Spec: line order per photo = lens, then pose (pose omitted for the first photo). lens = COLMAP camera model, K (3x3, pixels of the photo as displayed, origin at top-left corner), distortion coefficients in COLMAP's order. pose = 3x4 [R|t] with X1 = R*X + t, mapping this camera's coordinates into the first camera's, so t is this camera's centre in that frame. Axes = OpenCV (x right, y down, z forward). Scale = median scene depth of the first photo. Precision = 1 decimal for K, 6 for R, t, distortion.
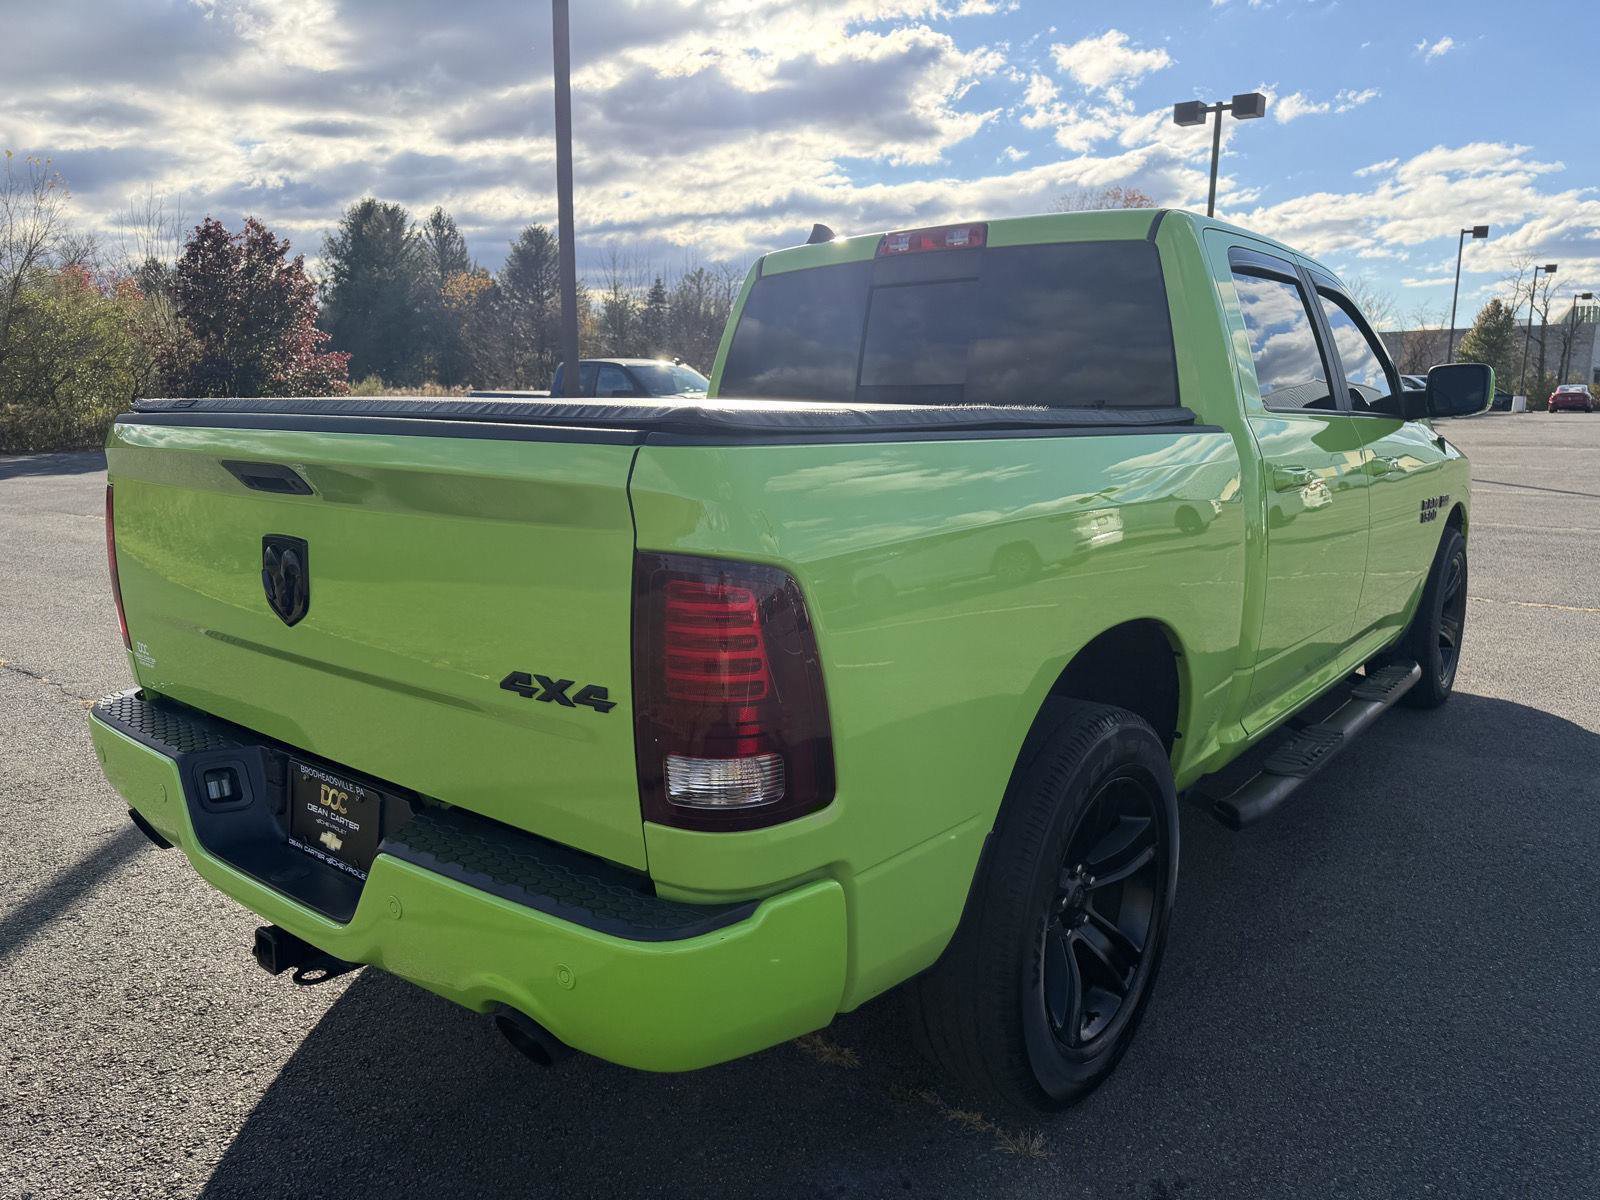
lens RADIAL K [[1134.8, 0, 833.6], [0, 1134.8, 580.4], [0, 0, 1]] dist [0.024060, -0.027809]
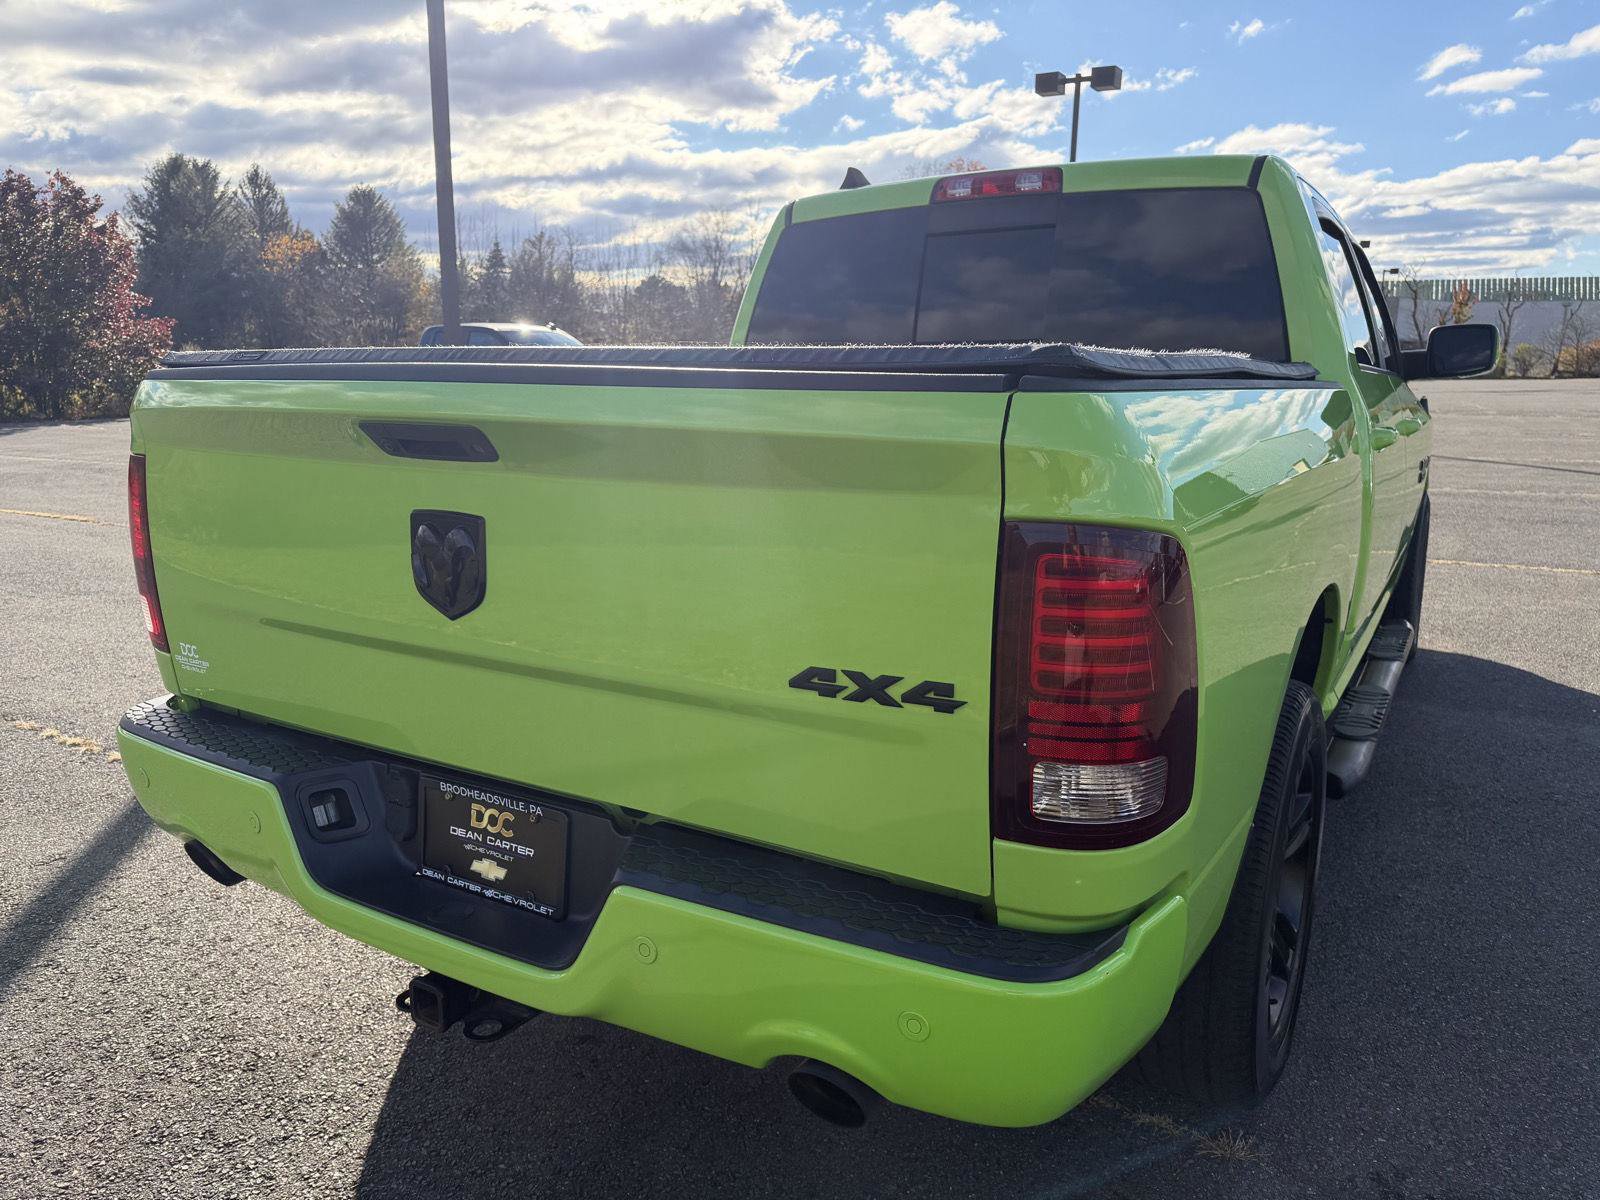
lens RADIAL K [[1134.8, 0, 822.6], [0, 1134.8, 587.0], [0, 0, 1]] dist [0.024060, -0.027809]
pose [[0.991988, -0.025197, 0.123792, -0.196162], [0.021383, 0.999258, 0.032040, -0.002867], [-0.124507, -0.029136, 0.991791, 0.088464]]
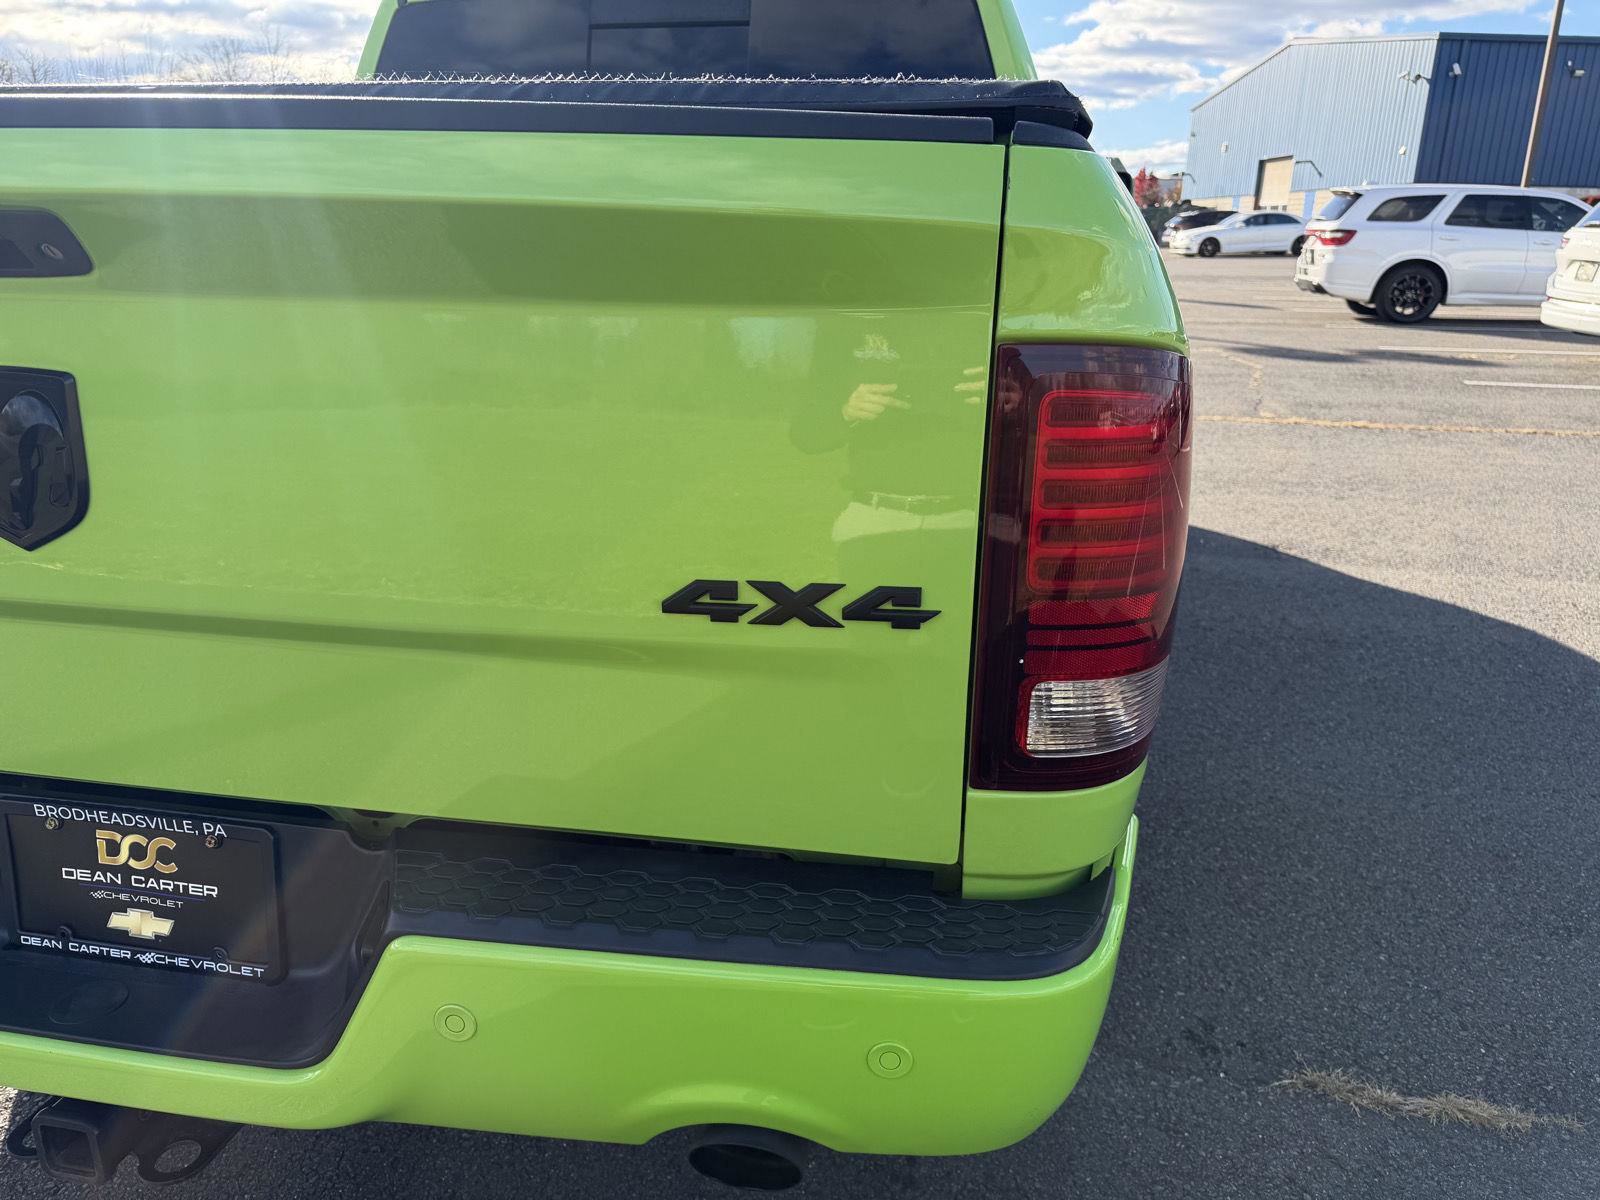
lens RADIAL K [[1134.8, 0, 806.2], [0, 1134.8, 602.1], [0, 0, 1]] dist [0.024060, -0.027809]
pose [[0.887067, -0.135284, 0.441372, -0.251780], [0.064747, 0.983106, 0.171202, -0.000692], [-0.457077, -0.123290, 0.880841, 0.252337]]
